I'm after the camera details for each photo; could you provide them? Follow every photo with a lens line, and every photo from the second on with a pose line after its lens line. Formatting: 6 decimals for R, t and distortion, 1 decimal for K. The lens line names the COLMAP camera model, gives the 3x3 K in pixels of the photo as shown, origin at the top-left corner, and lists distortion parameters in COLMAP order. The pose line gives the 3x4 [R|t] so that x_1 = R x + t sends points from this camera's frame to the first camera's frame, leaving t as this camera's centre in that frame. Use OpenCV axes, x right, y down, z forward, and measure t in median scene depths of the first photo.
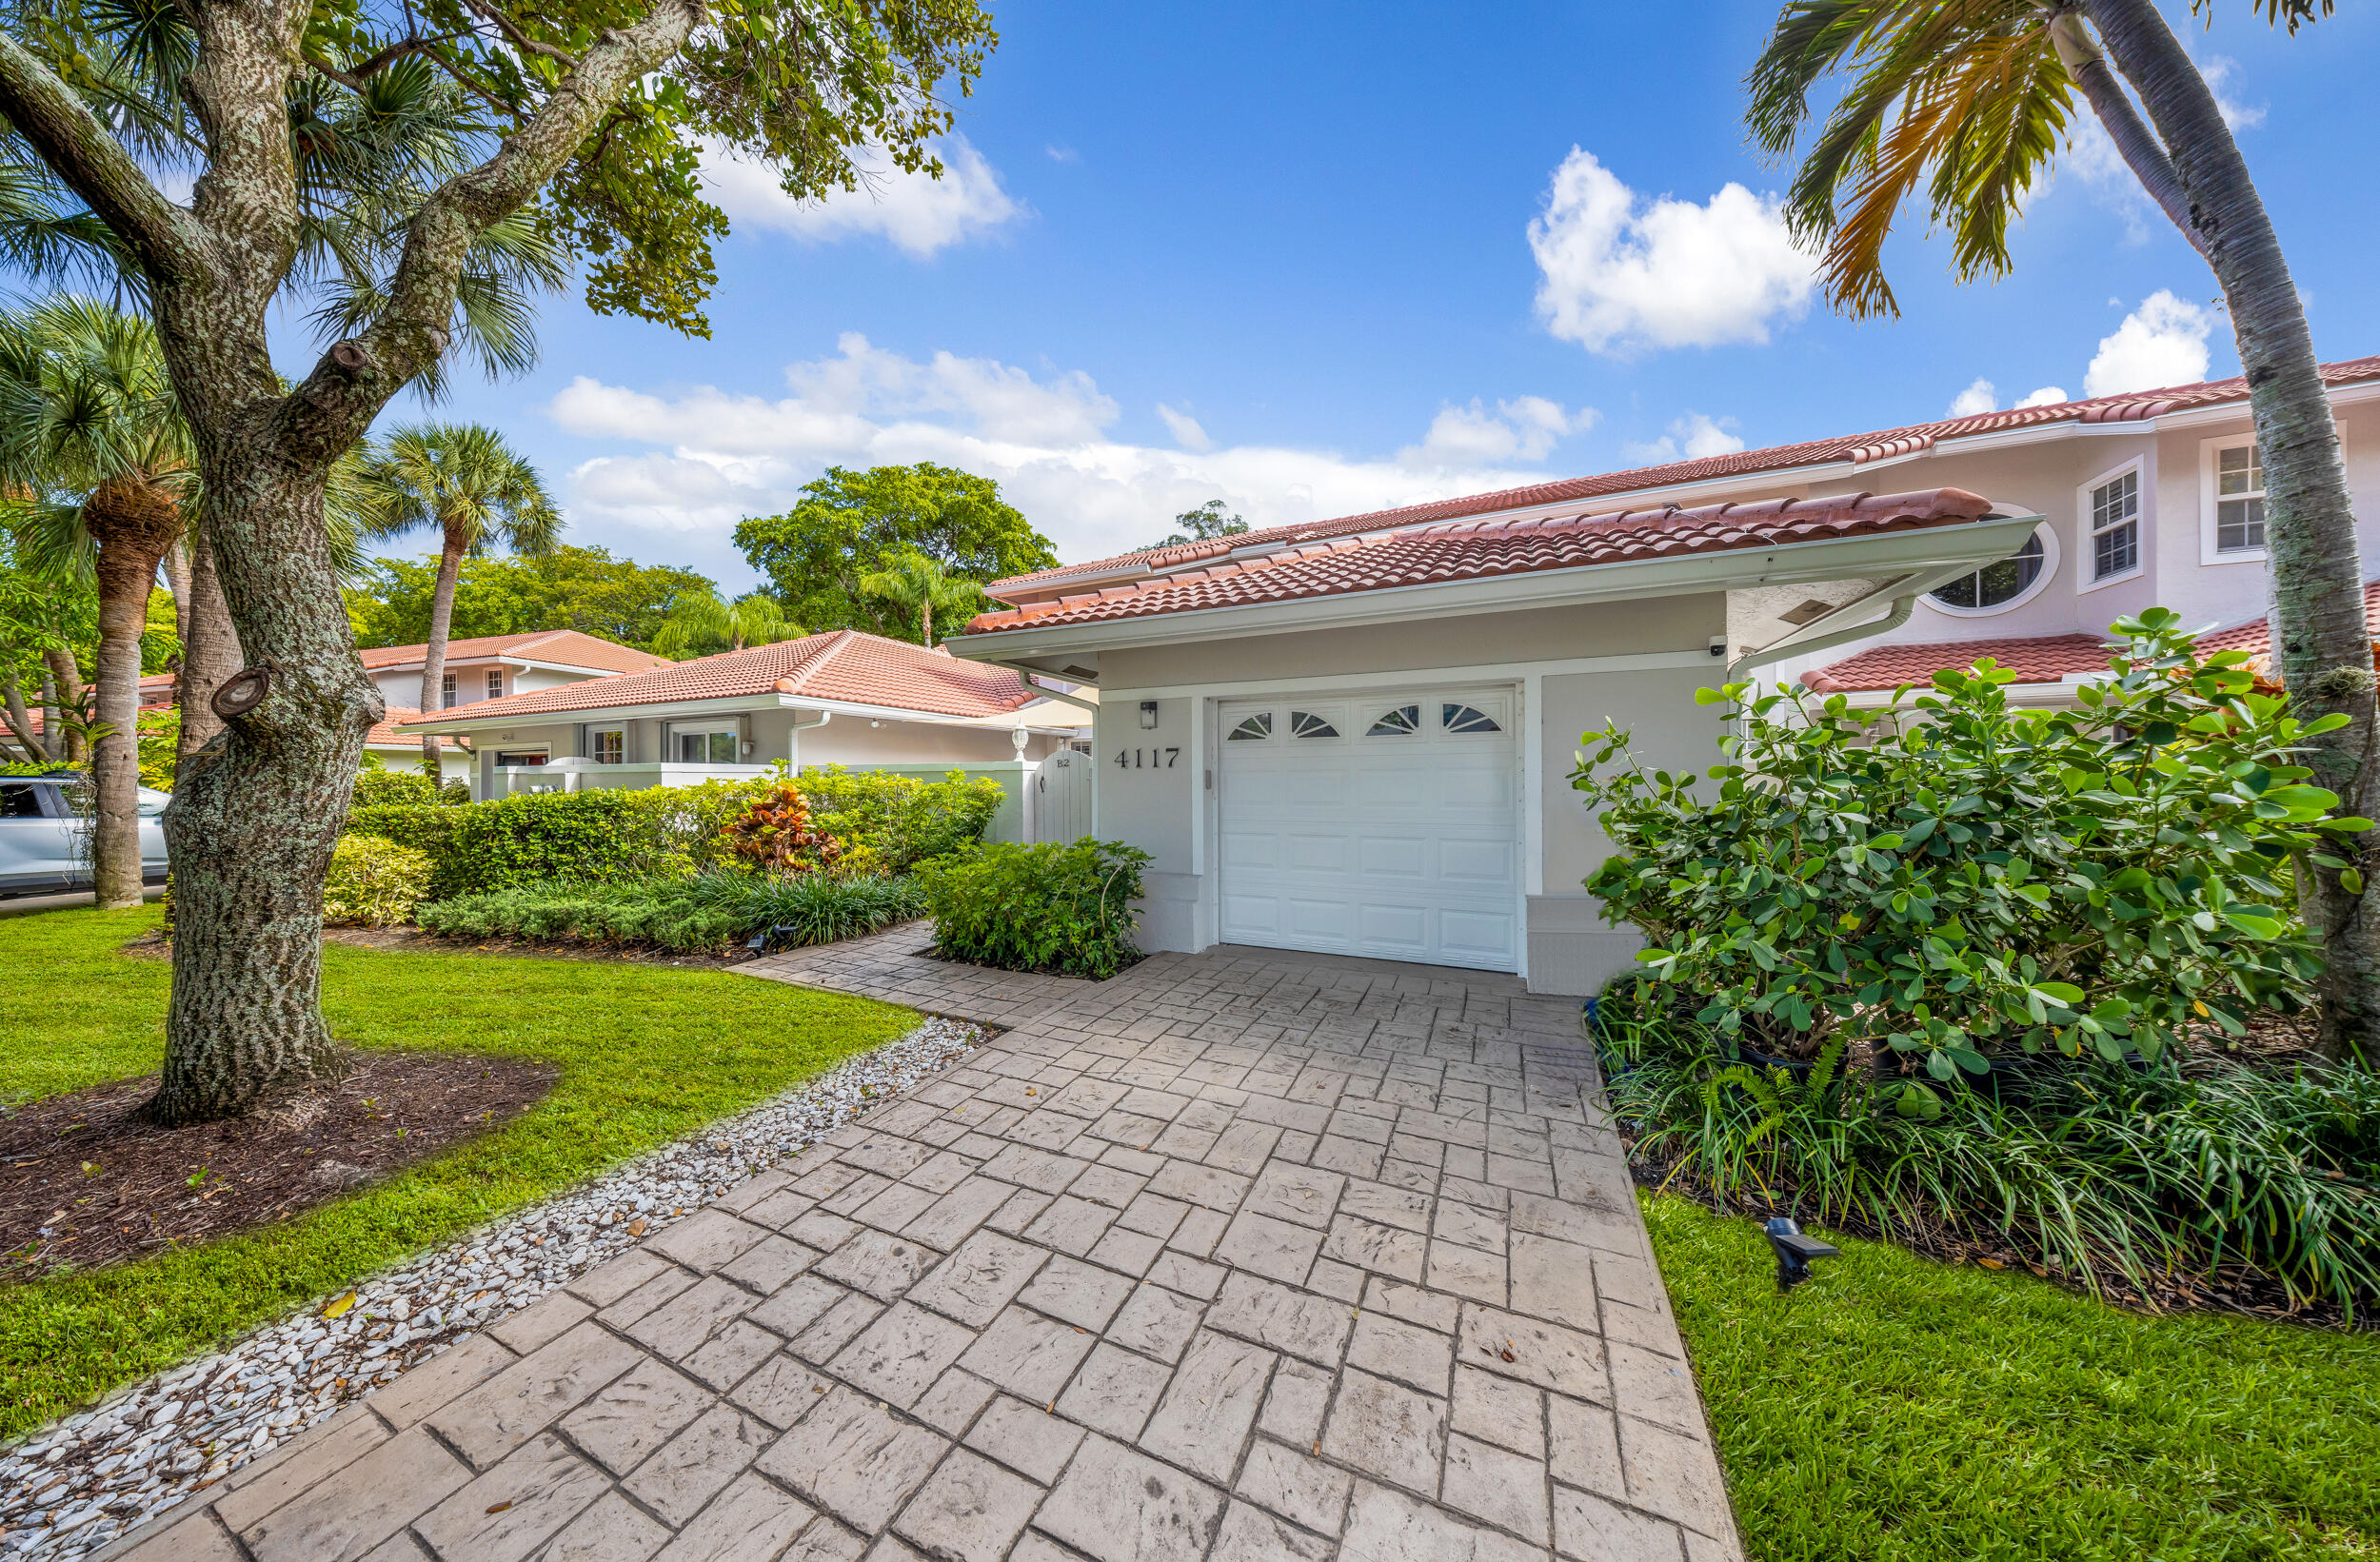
lens RADIAL K [[702.2, 0, 1221.8], [0, 702.2, 773.4], [0, 0, 1]] dist [-0.006210, -0.000135]
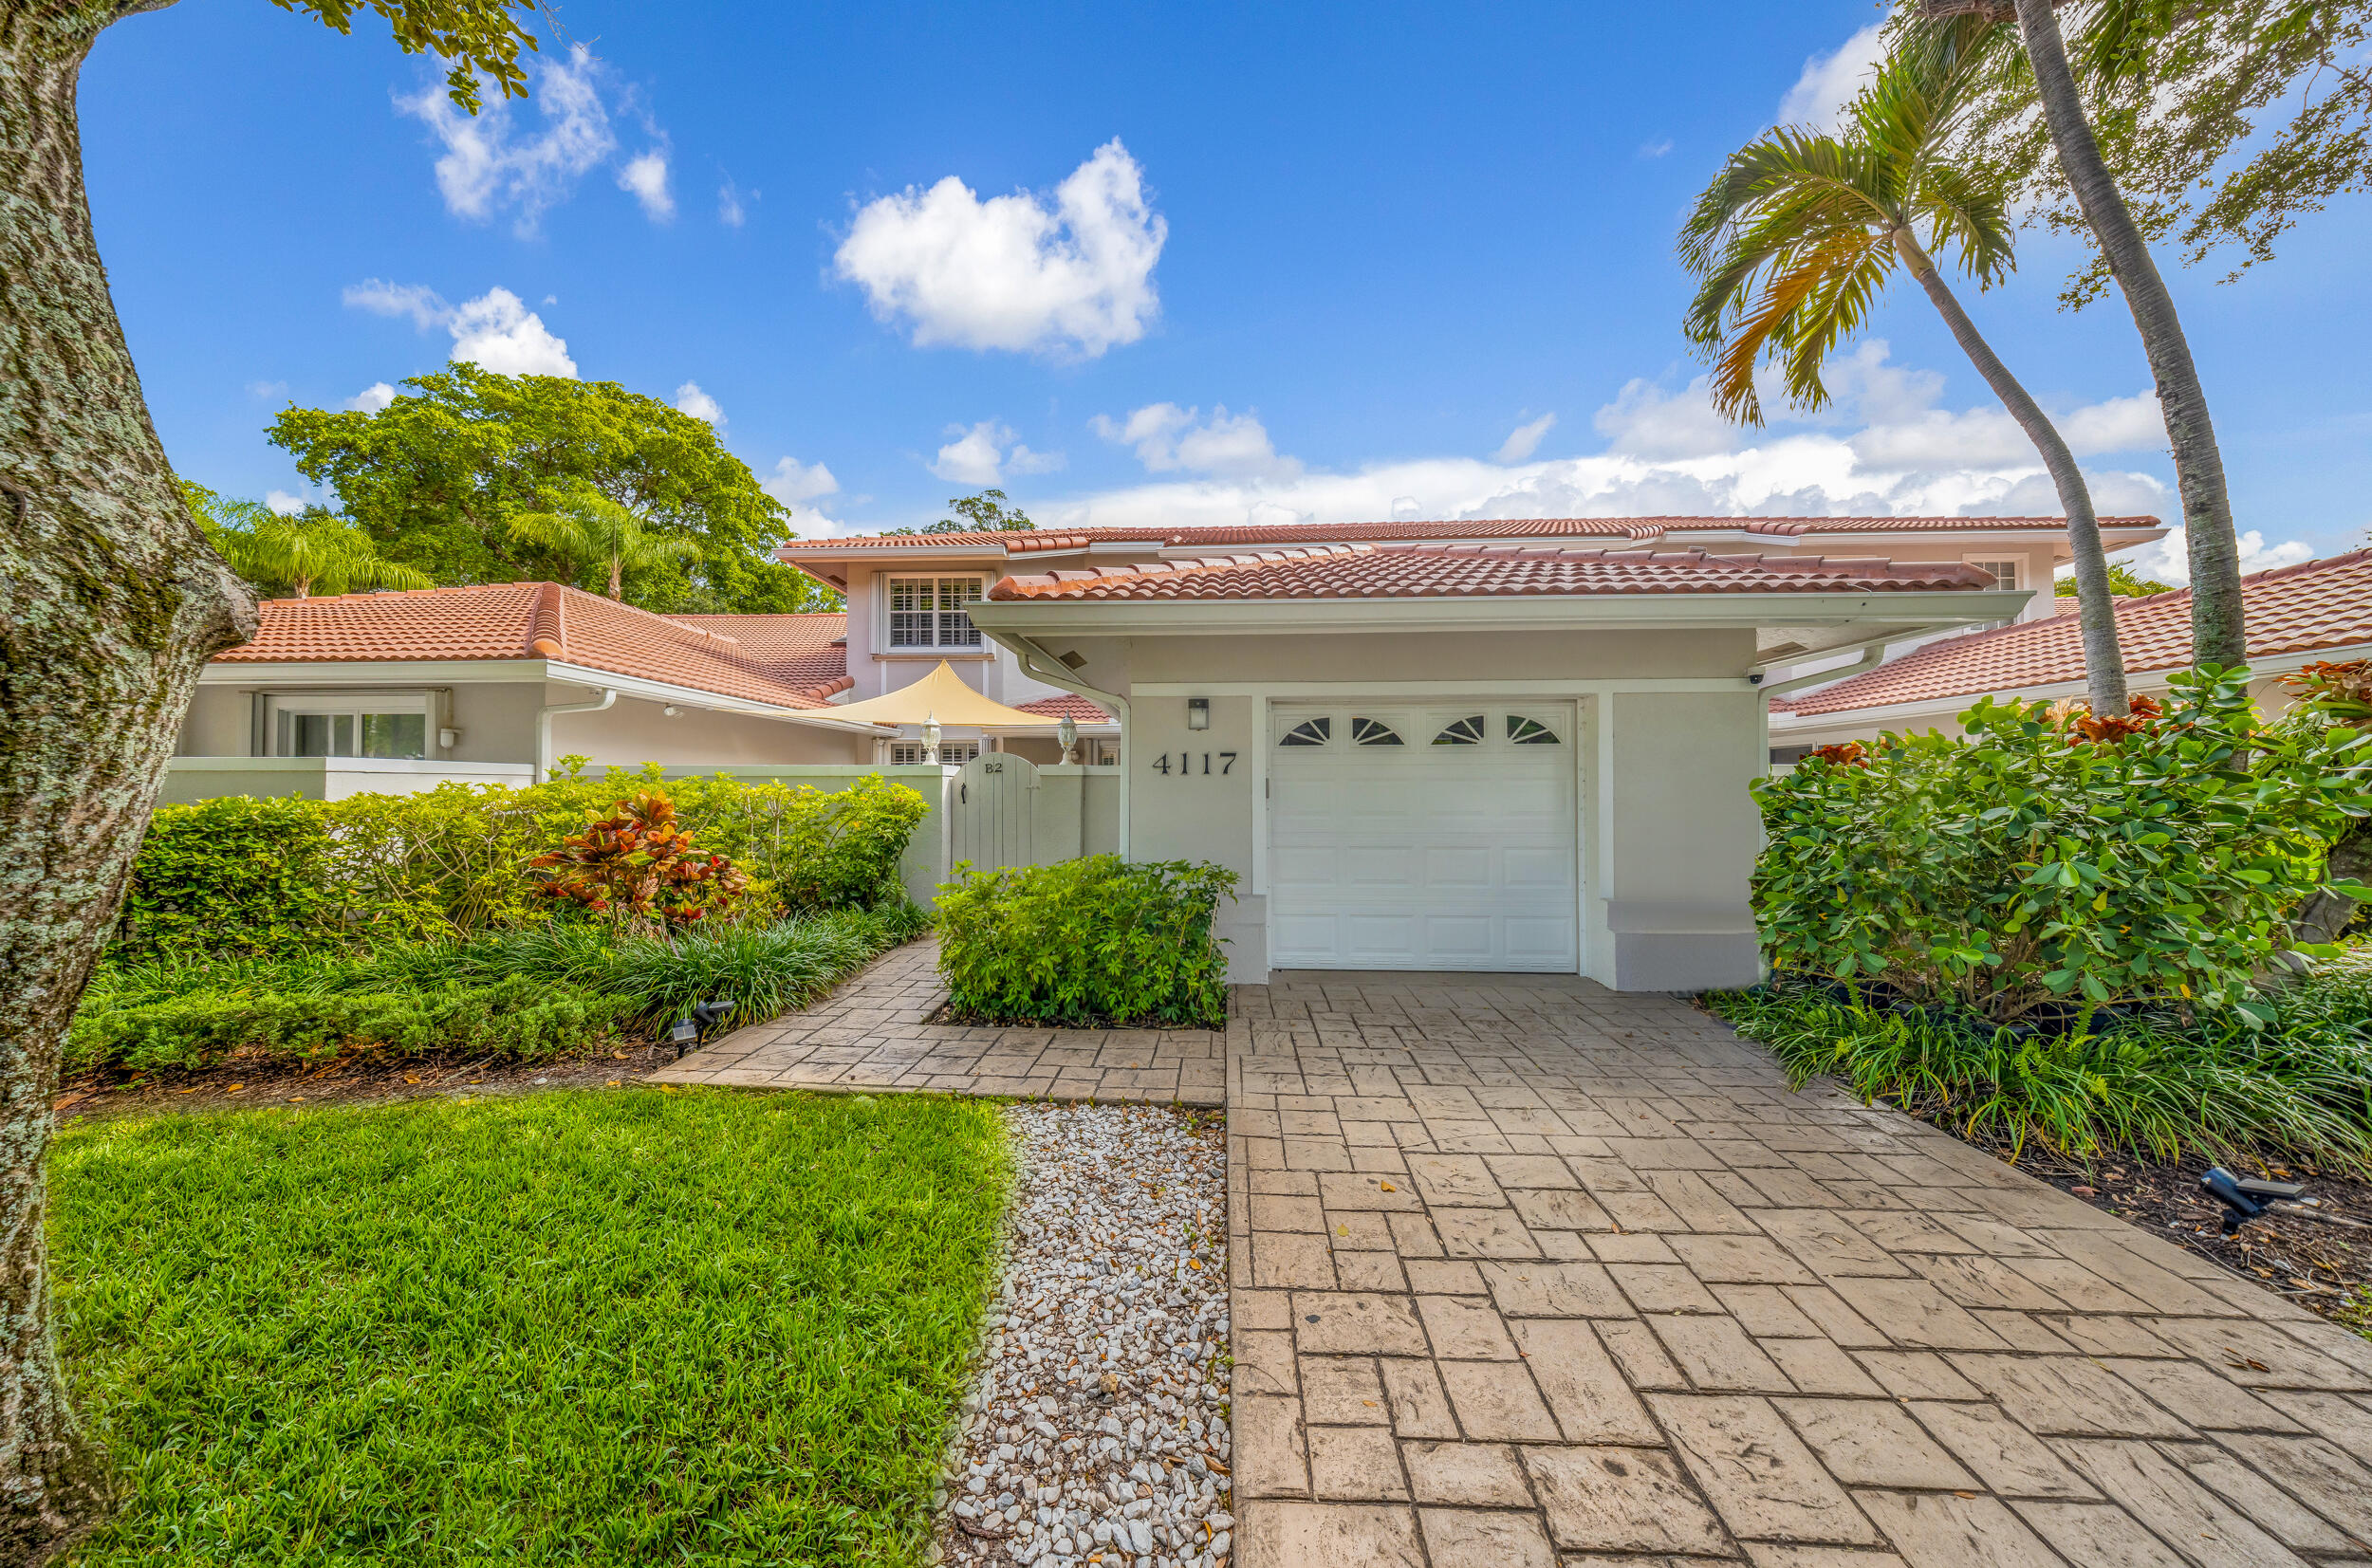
lens RADIAL K [[699.8, 0, 1215.2], [0, 699.8, 778.3], [0, 0, 1]] dist [-0.006210, -0.000135]
pose [[0.930907, 0.011422, 0.365076, -0.403322], [-0.008318, 0.999915, -0.010073, 0.005337], [-0.365160, 0.006340, 0.930923, 0.187325]]
